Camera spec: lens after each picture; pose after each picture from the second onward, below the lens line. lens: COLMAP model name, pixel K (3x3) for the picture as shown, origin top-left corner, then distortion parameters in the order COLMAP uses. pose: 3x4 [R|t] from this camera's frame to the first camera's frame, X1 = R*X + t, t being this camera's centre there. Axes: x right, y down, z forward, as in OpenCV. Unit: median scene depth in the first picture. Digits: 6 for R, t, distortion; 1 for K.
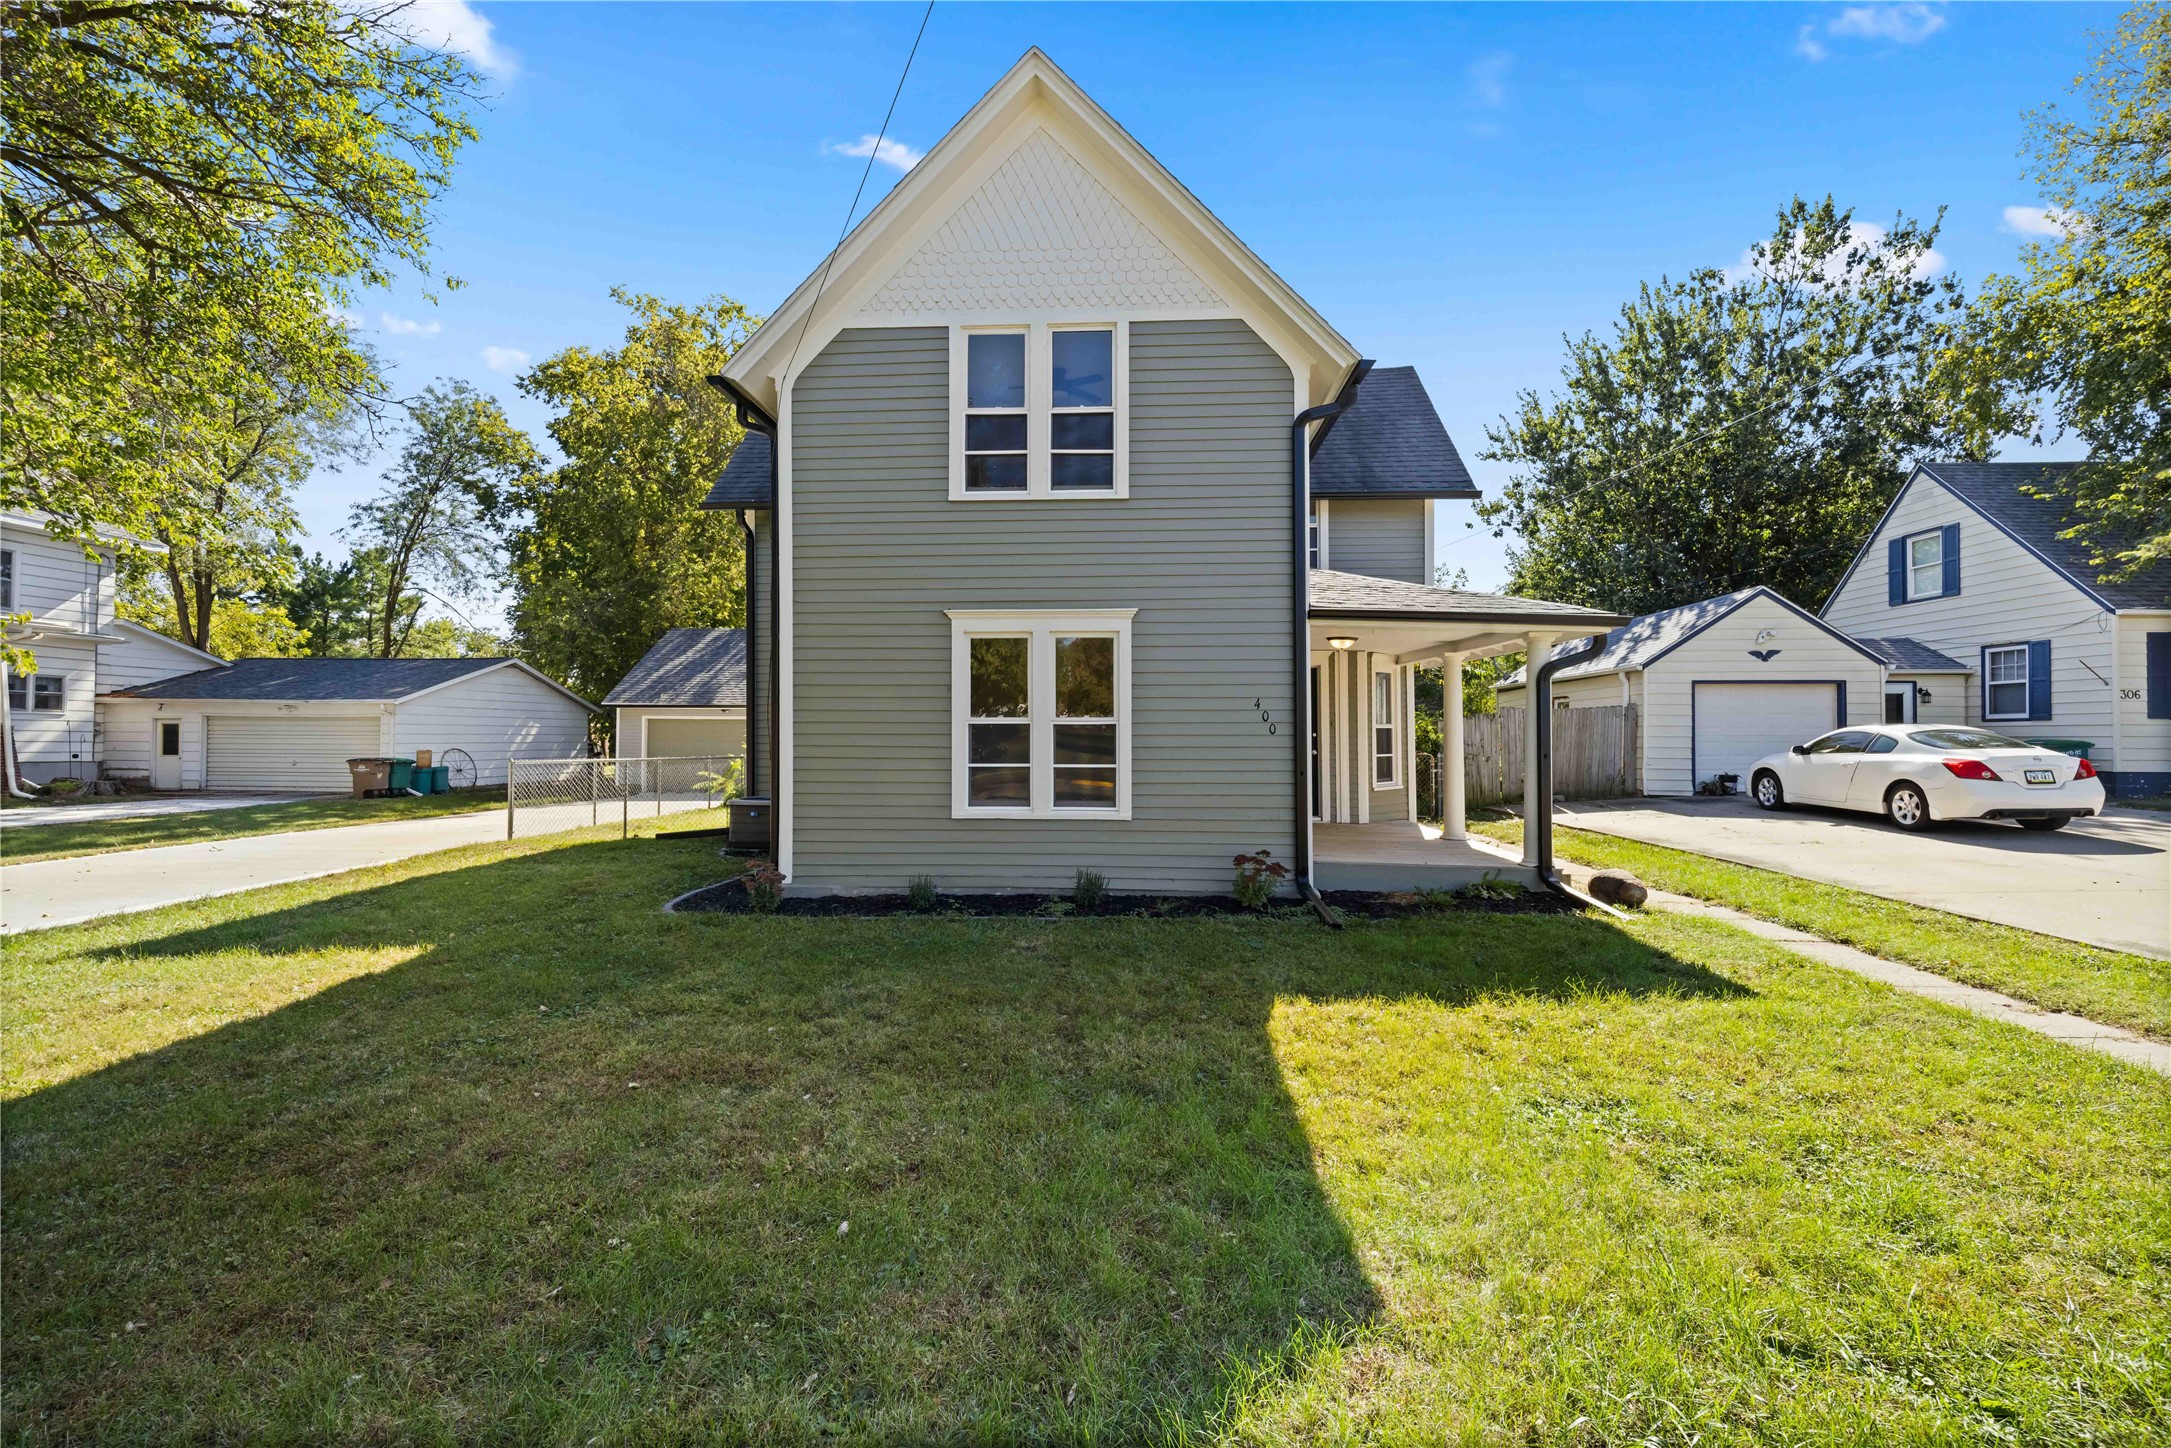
lens RADIAL K [[909.3, 0, 1085.5], [0, 909.3, 724.0], [0, 0, 1]] dist [-0.009875, 0.000007]
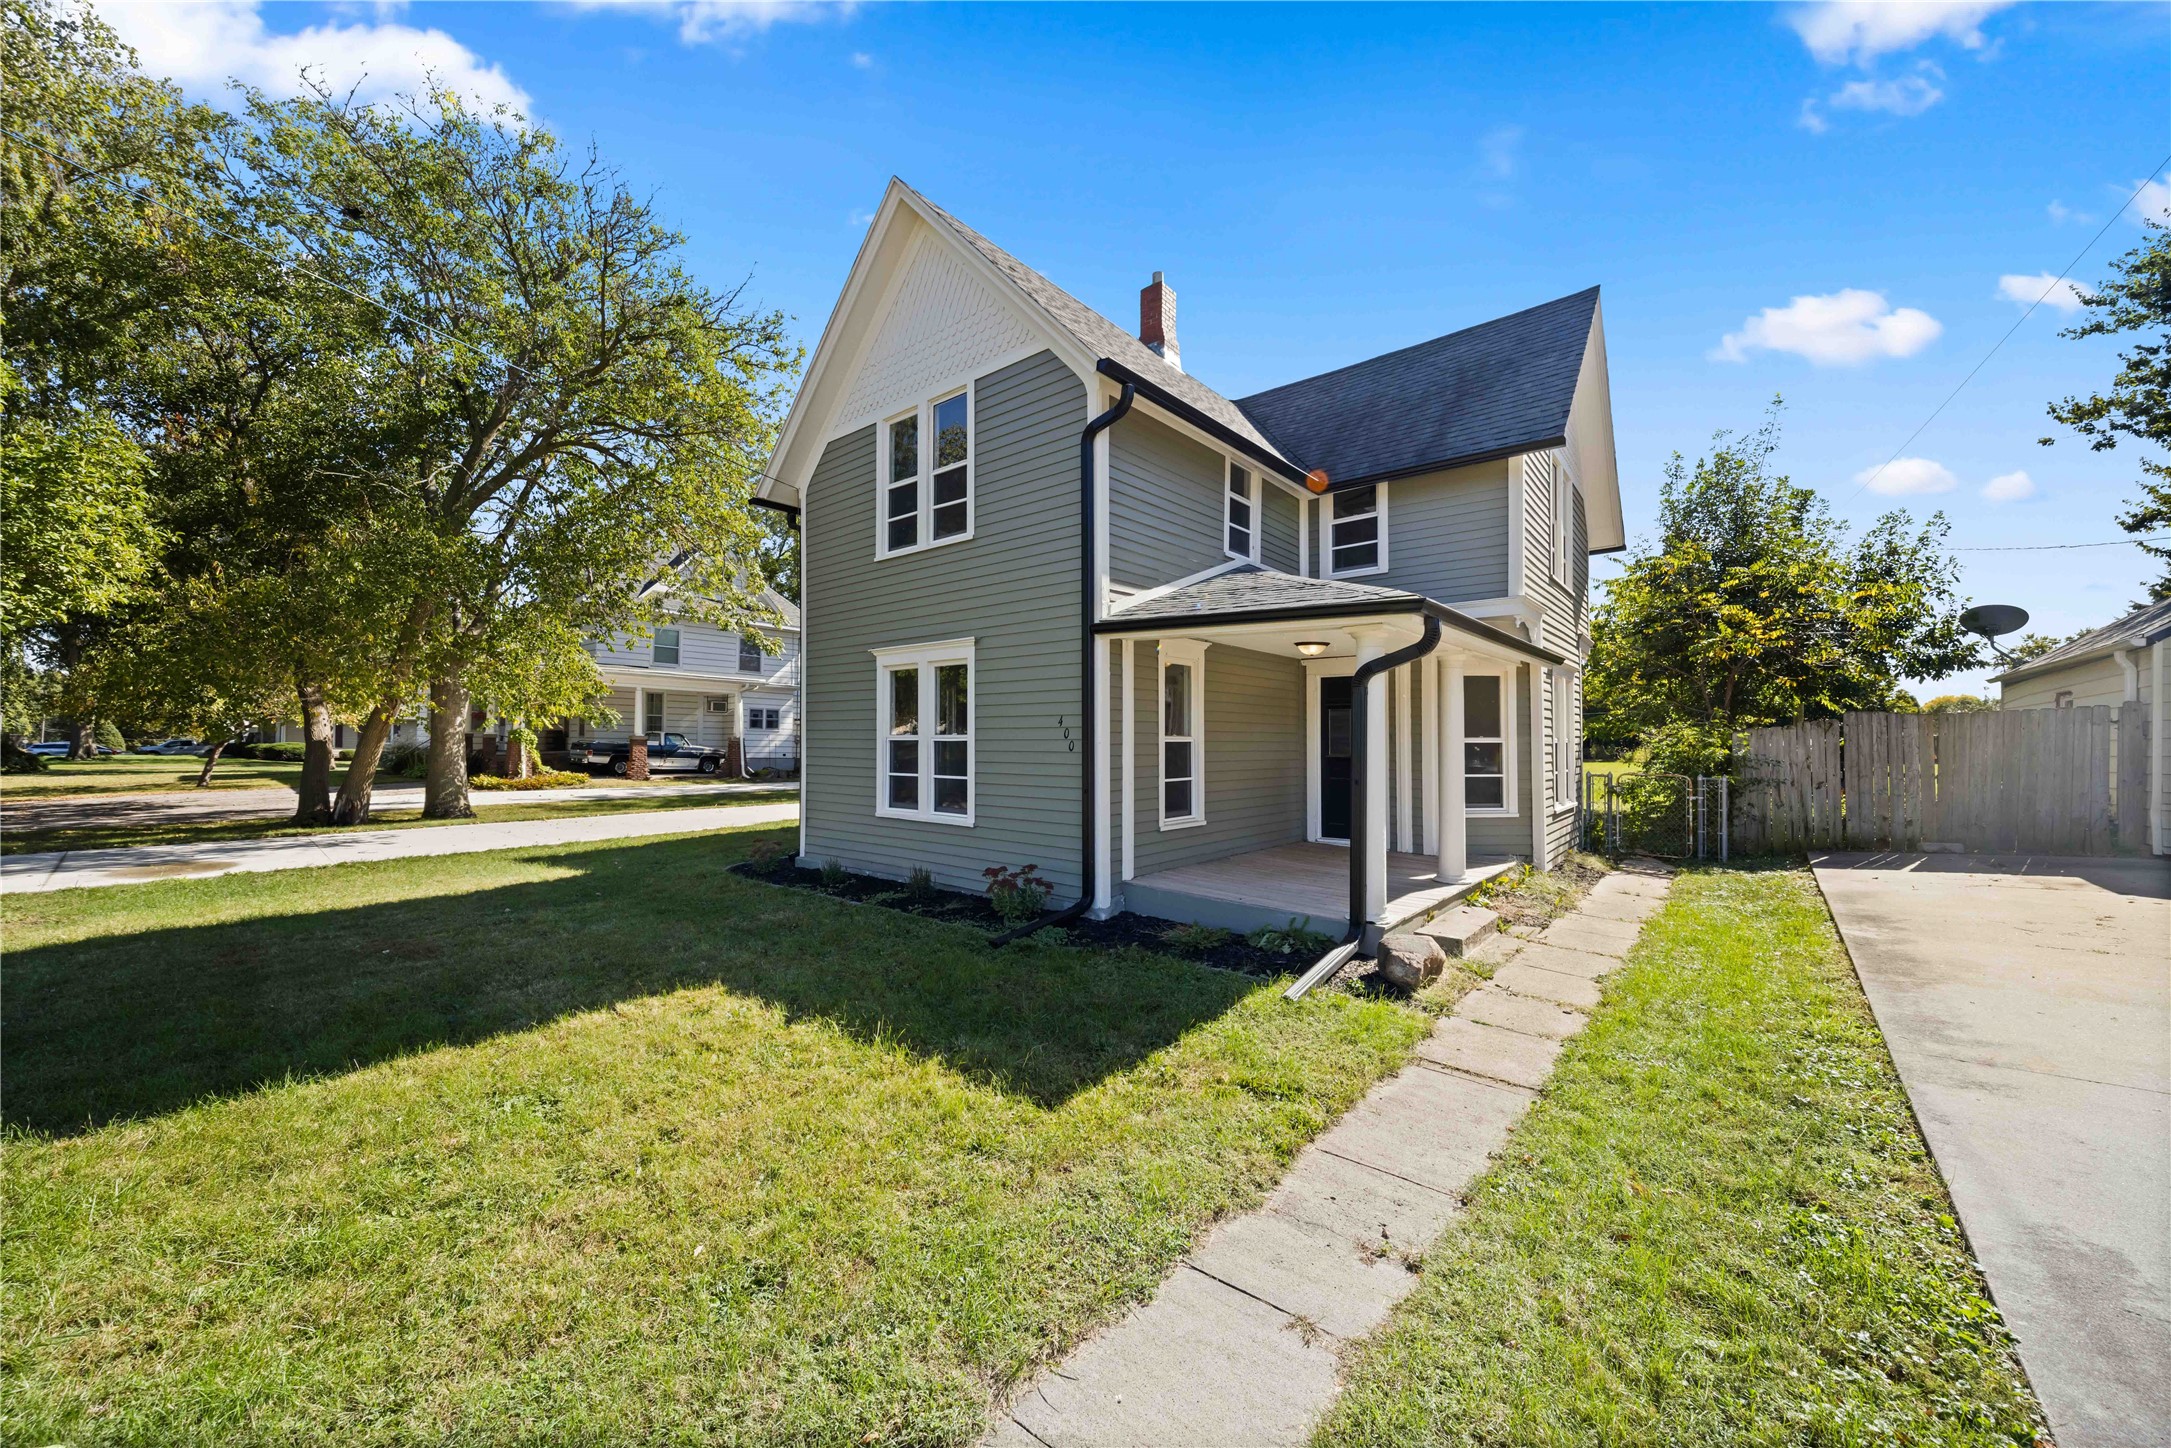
lens RADIAL K [[805.0, 0, 1085.5], [0, 805.0, 724.0], [0, 0, 1]] dist [-0.000224, -0.000038]
pose [[0.793777, -0.010822, -0.608113, 0.752950], [0.003988, 0.999913, -0.012589, -0.007054], [0.608196, 0.007567, 0.793751, 0.295815]]
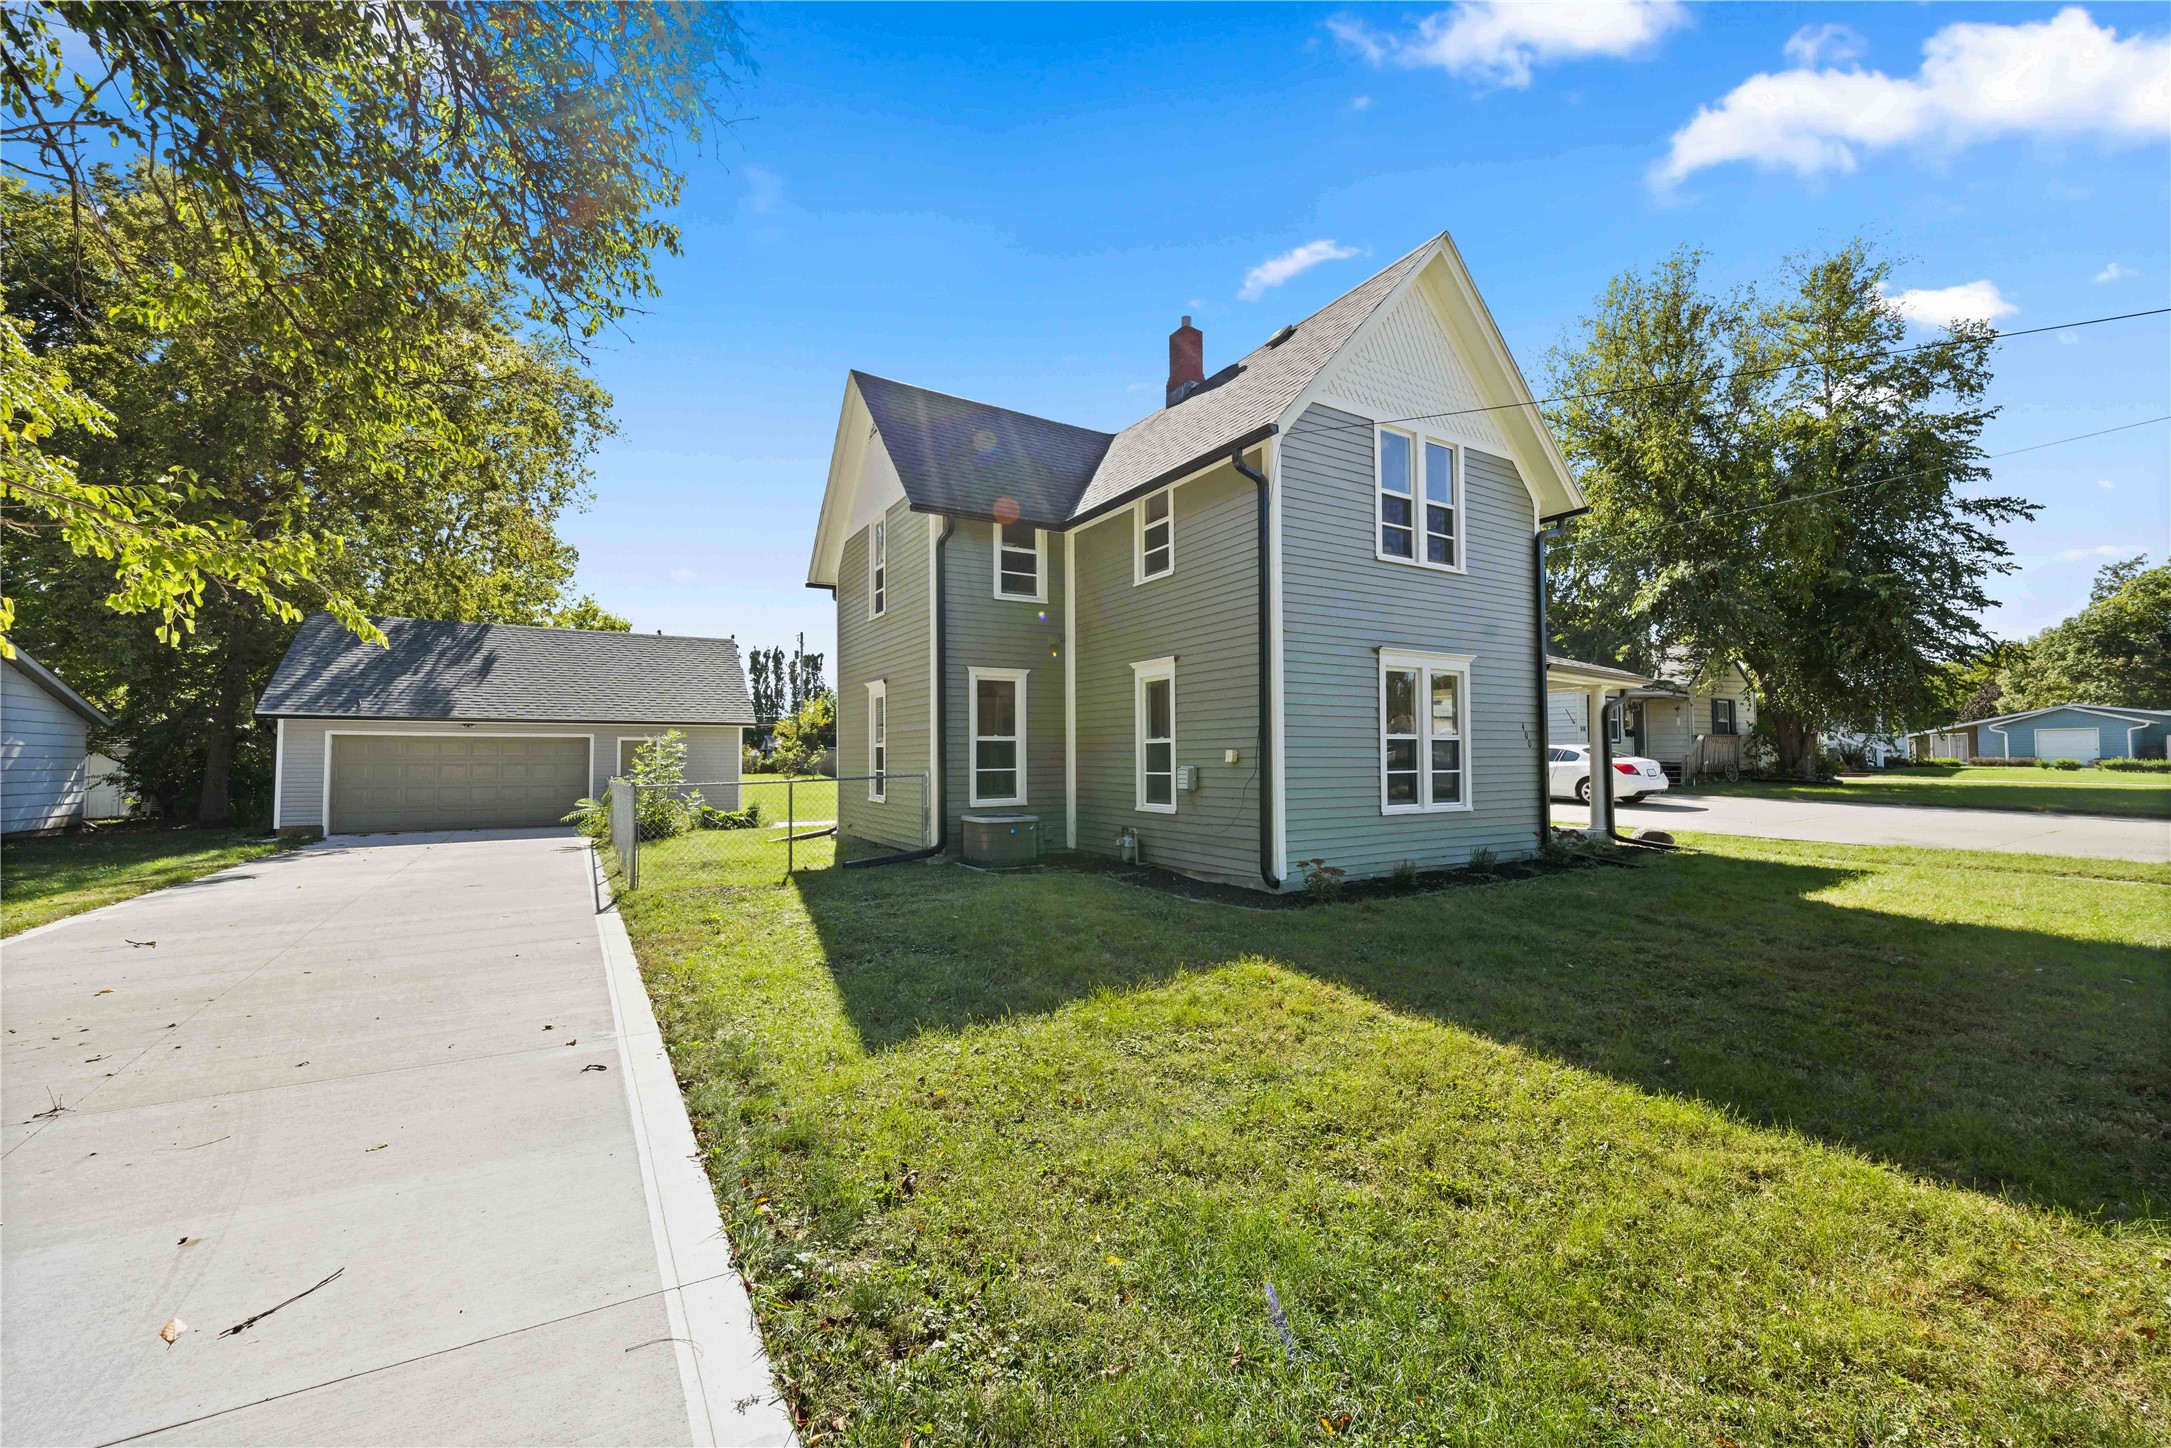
lens RADIAL K [[837.2, 0, 1085.5], [0, 837.2, 724.0], [0, 0, 1]] dist [0.008044, 0.000010]
pose [[0.825050, 0.020017, 0.564706, -1.128350], [-0.002779, 0.999504, -0.031368, 0.016975], [-0.565053, 0.024311, 0.824696, 0.284177]]
